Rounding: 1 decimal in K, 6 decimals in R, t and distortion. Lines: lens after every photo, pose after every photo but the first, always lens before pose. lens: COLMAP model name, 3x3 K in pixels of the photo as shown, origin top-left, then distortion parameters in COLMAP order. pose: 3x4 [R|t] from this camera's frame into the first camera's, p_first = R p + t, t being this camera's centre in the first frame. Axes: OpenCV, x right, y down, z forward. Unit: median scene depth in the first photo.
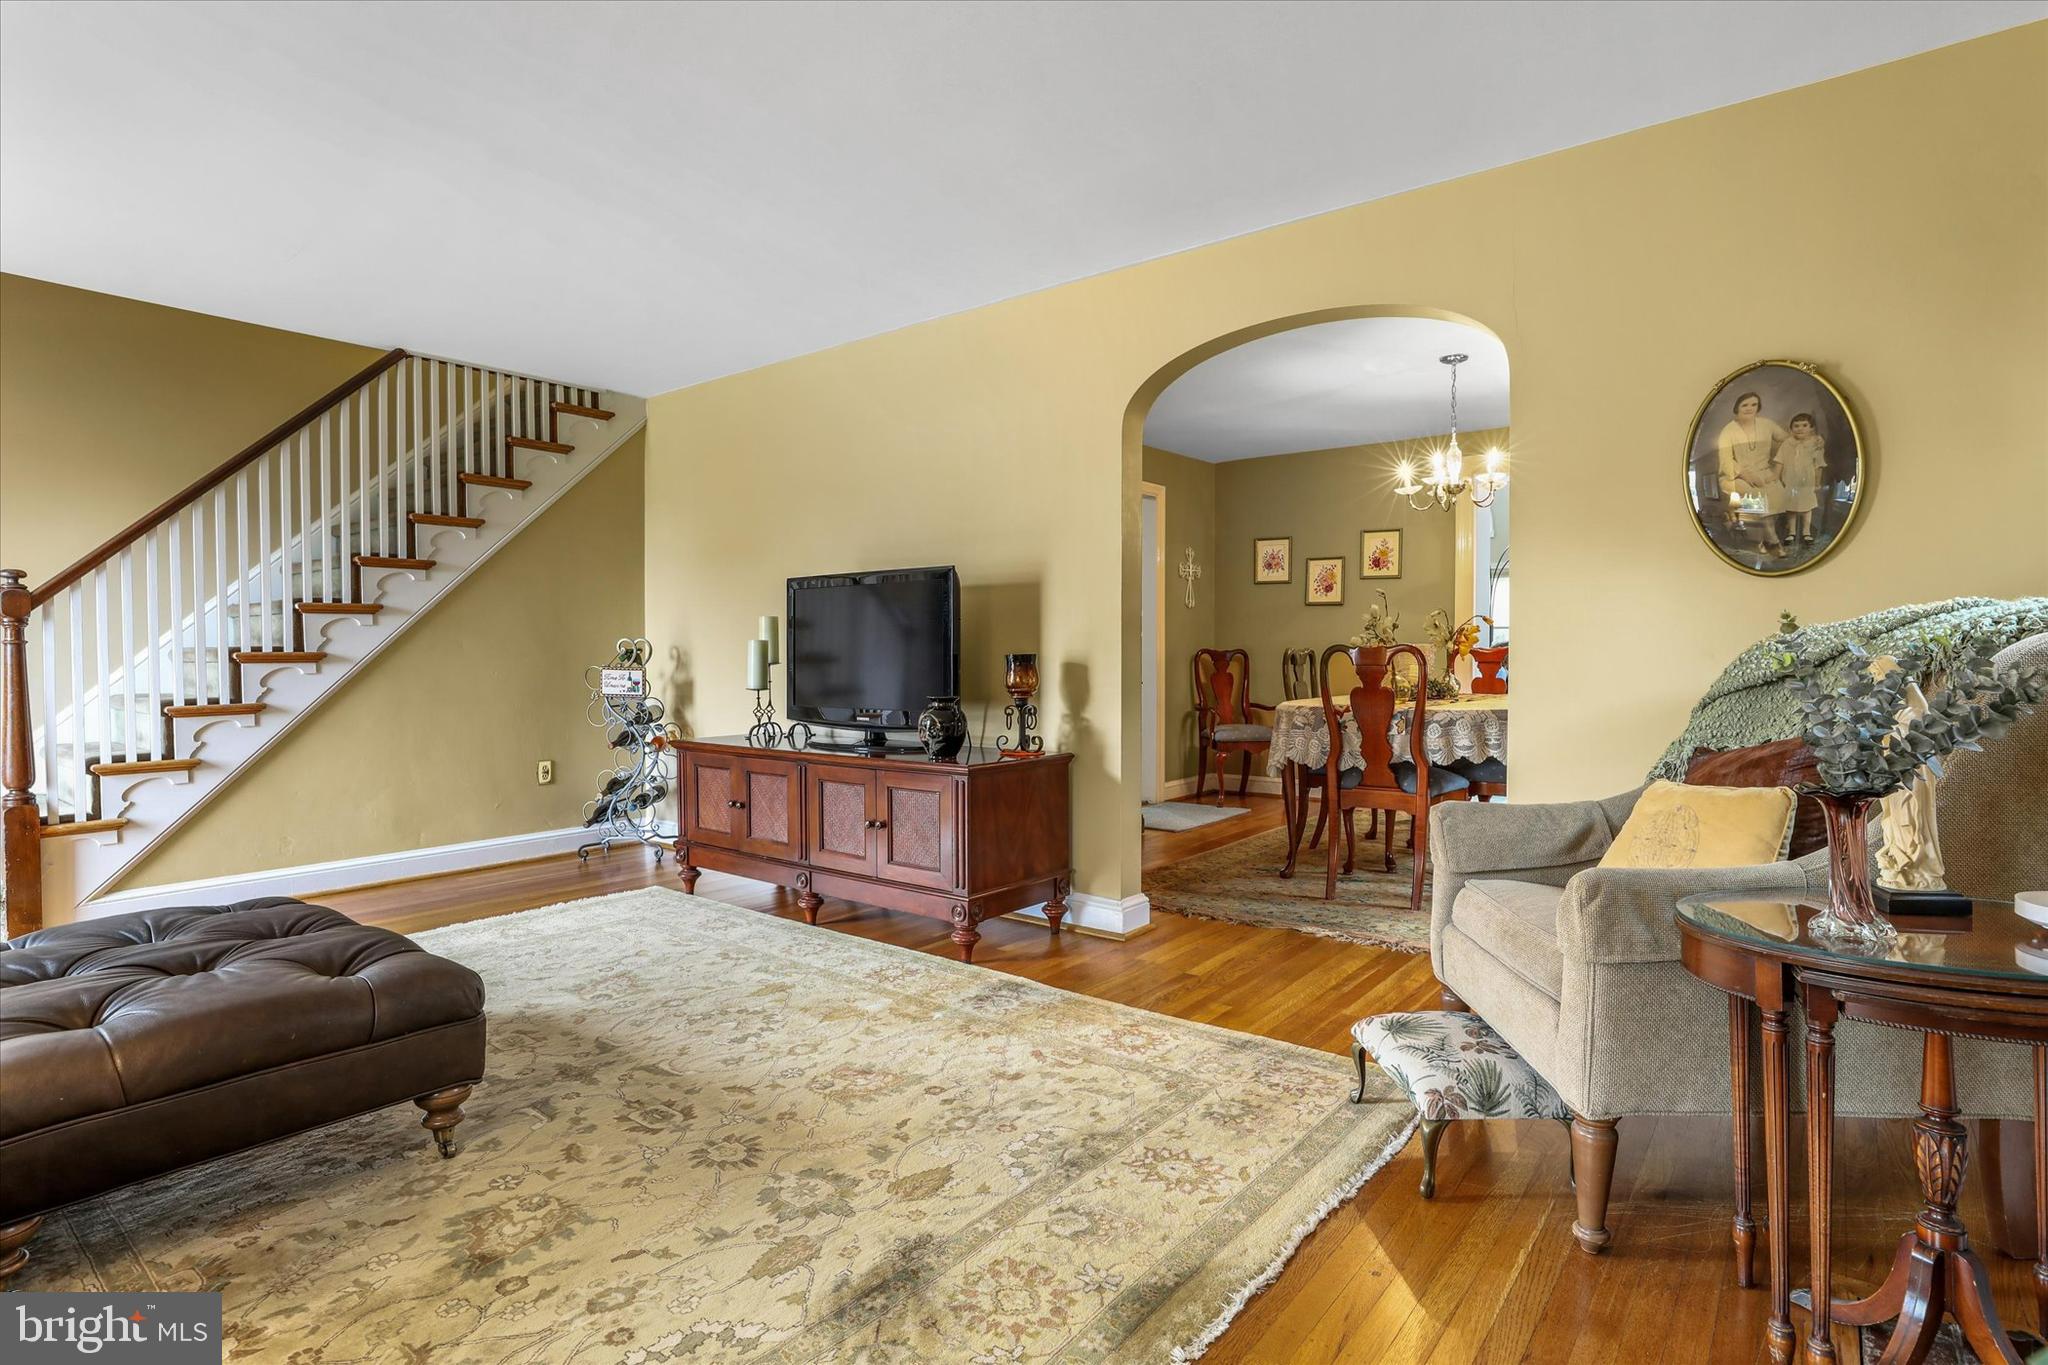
lens RADIAL K [[1043.2, 0, 1024.0], [0, 1043.2, 682.5], [0, 0, 1]] dist [-0.019923, 0.000219]
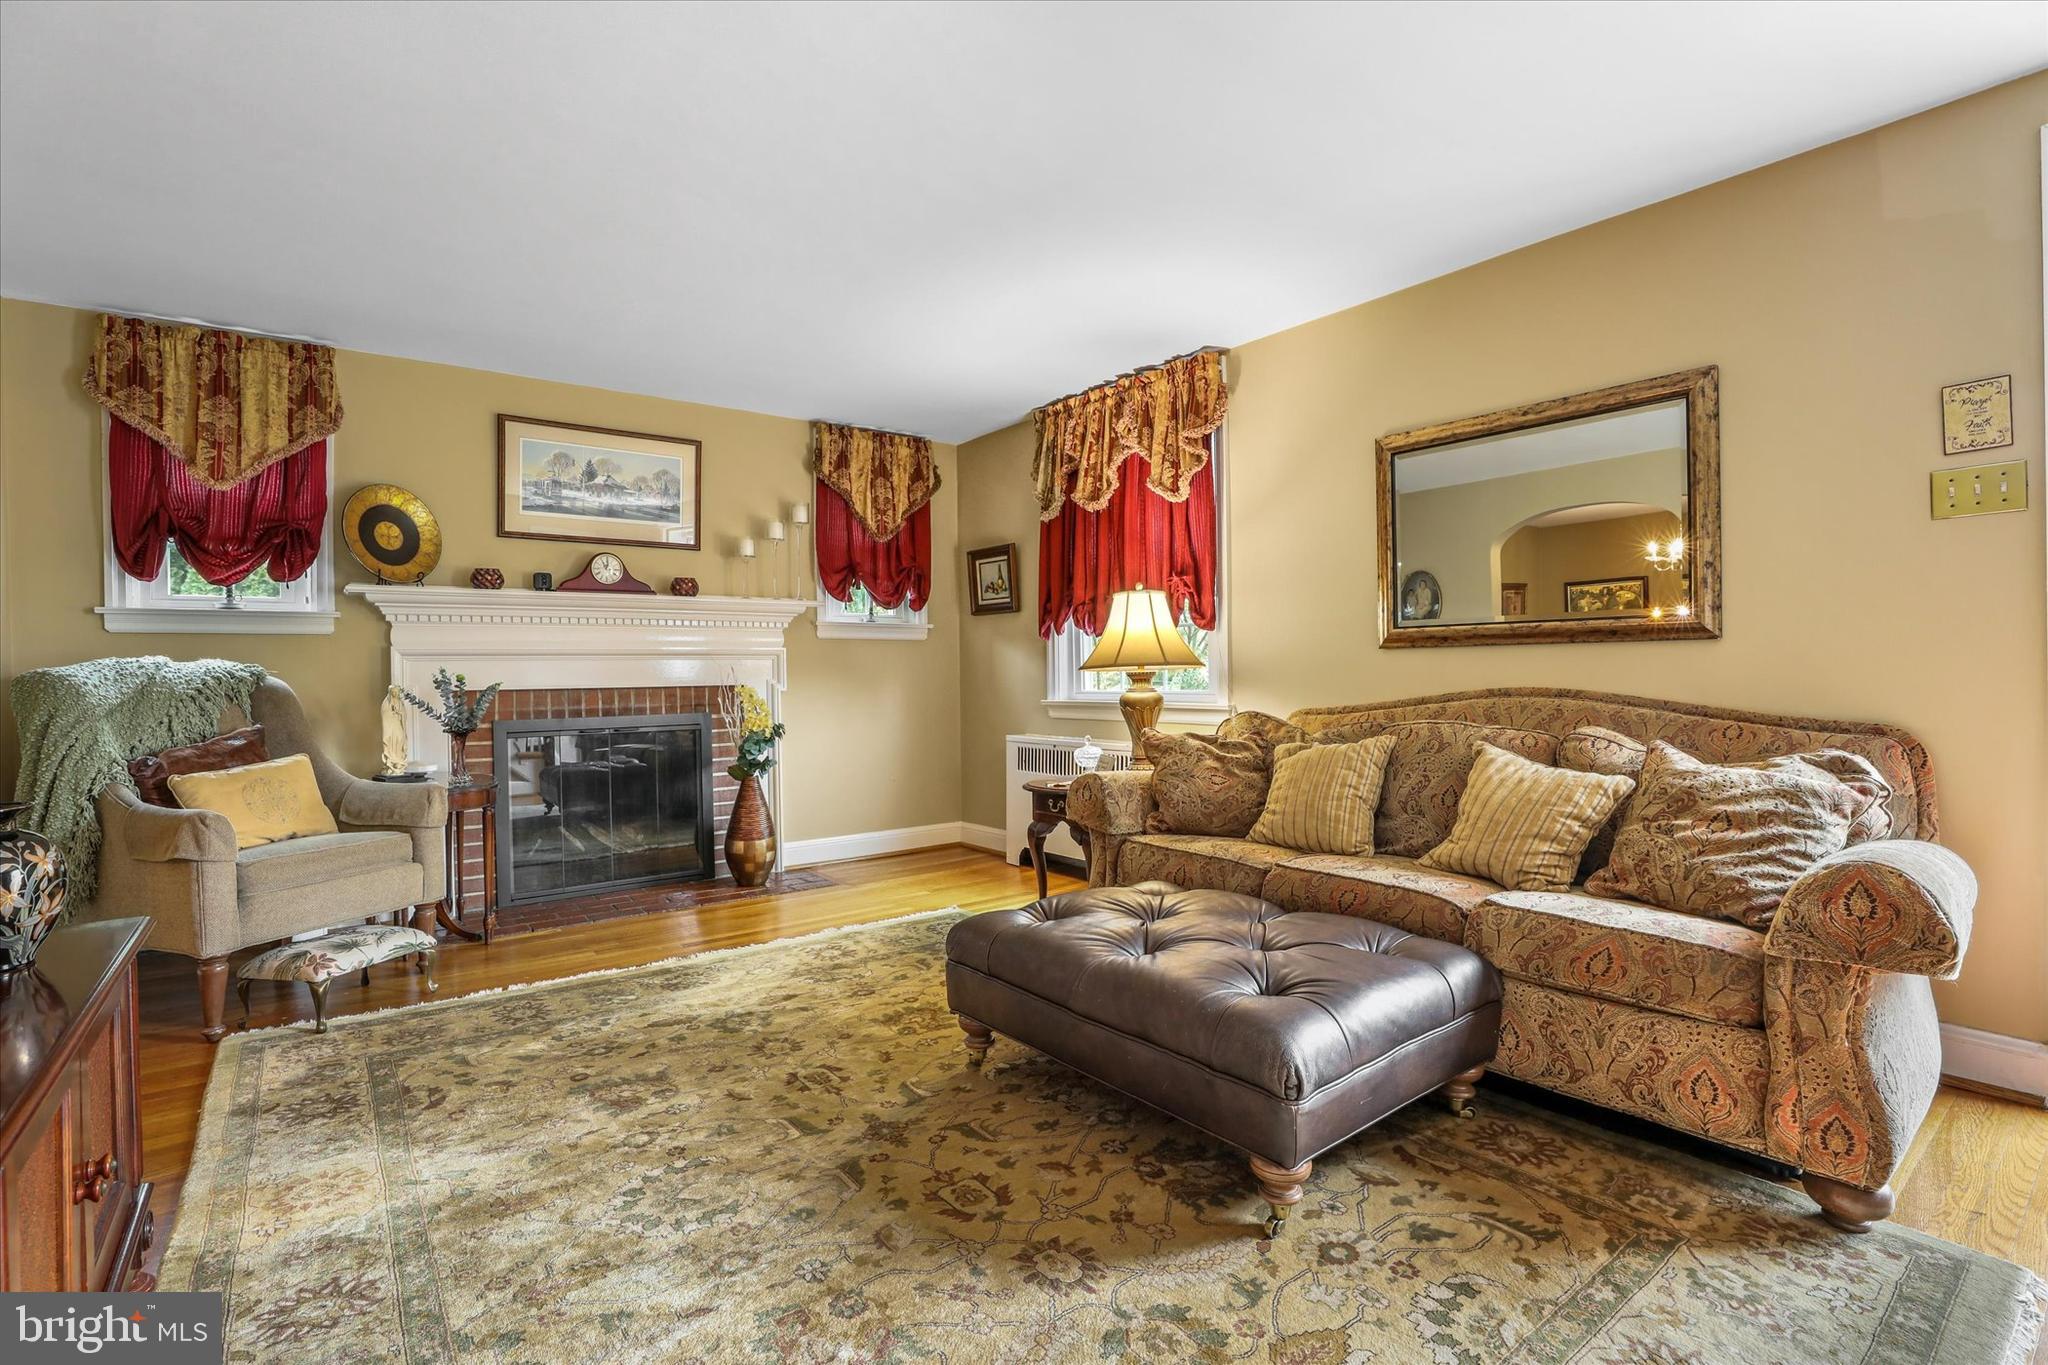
lens RADIAL K [[966.6, 0, 1025.2], [0, 966.6, 684.0], [0, 0, 1]] dist [-0.033365, 0.000564]
pose [[-0.968843, 0.010448, 0.247455, -0.455393], [0.020699, 0.999030, 0.038860, -0.030781], [-0.246809, 0.042772, -0.968120, 1.053155]]
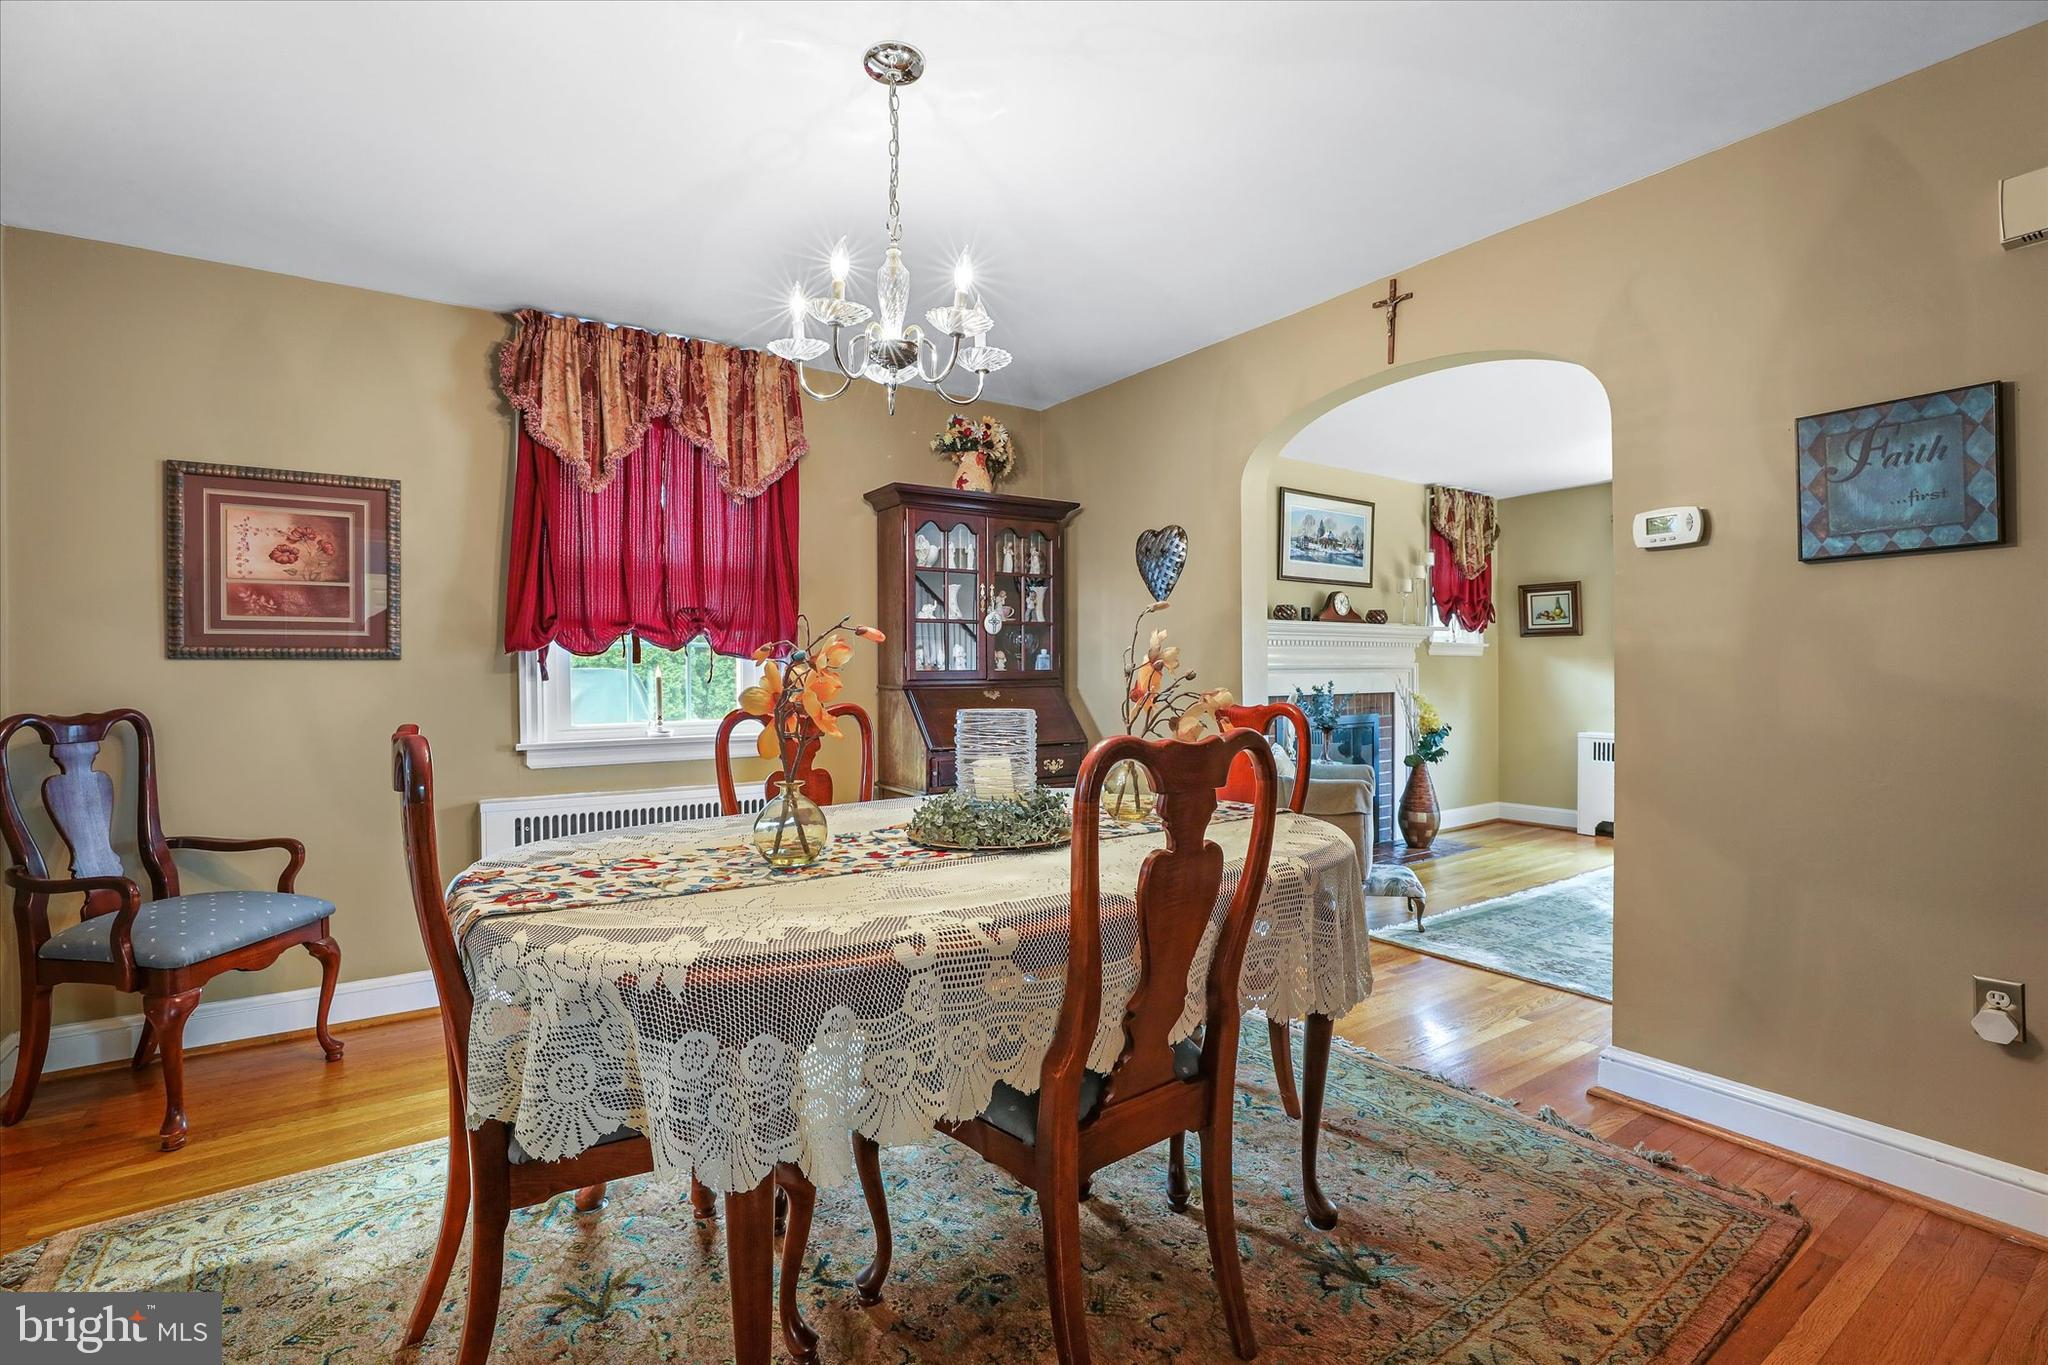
lens RADIAL K [[966.6, 0, 1025.2], [0, 966.6, 684.0], [0, 0, 1]] dist [-0.033365, 0.000564]
pose [[-0.958311, 0.005720, 0.285671, 0.277566], [0.017042, 0.999164, 0.037162, -0.069491], [-0.285220, 0.040481, -0.957607, 1.586572]]
